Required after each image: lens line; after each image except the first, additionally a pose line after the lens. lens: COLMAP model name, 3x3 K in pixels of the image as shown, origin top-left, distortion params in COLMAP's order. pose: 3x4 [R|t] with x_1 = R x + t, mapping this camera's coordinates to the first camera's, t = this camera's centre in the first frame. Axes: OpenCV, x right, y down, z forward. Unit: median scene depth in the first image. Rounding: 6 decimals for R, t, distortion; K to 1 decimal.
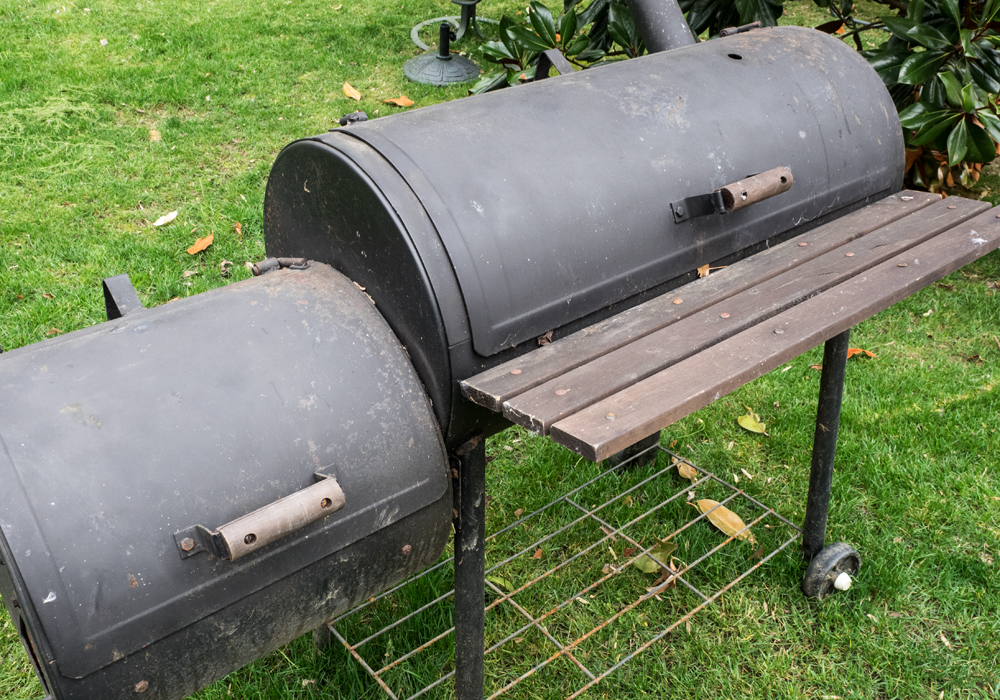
lens RADIAL K [[929.2, 0, 488.1], [0, 929.2, 355.0], [0, 0, 1]] dist [0.010573, -0.012870]
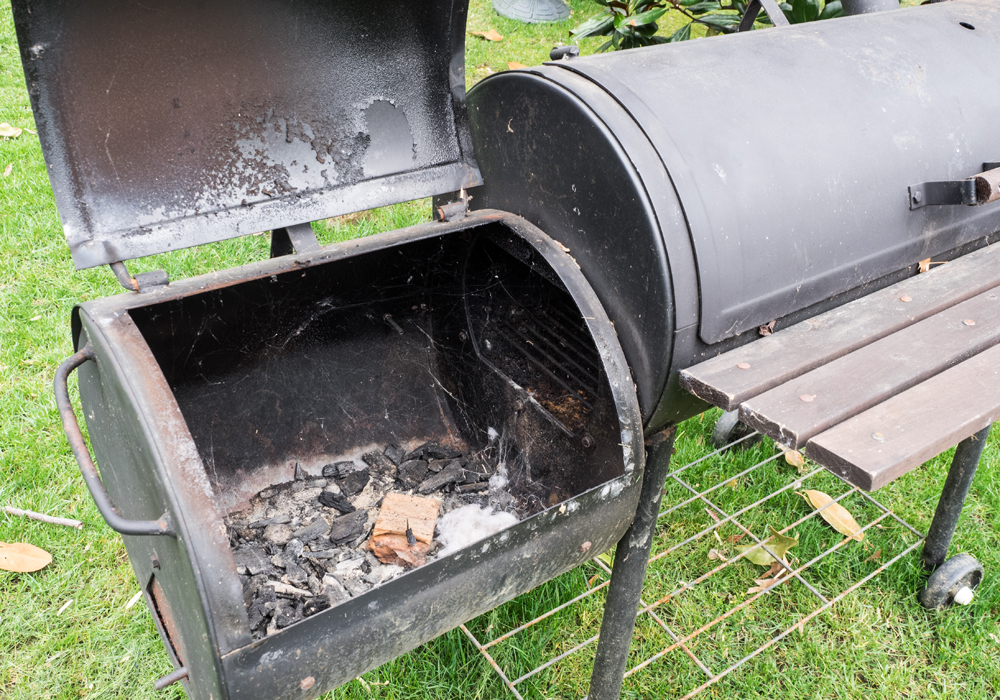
lens RADIAL K [[903.5, 0, 500.0], [0, 903.5, 350.0], [0, 0, 1]] dist [0.004205, -0.008898]
pose [[0.994536, 0.104387, -0.001496, -0.172156], [-0.104087, 0.992578, 0.062884, -0.022754], [0.008050, -0.062385, 0.998020, 0.129494]]
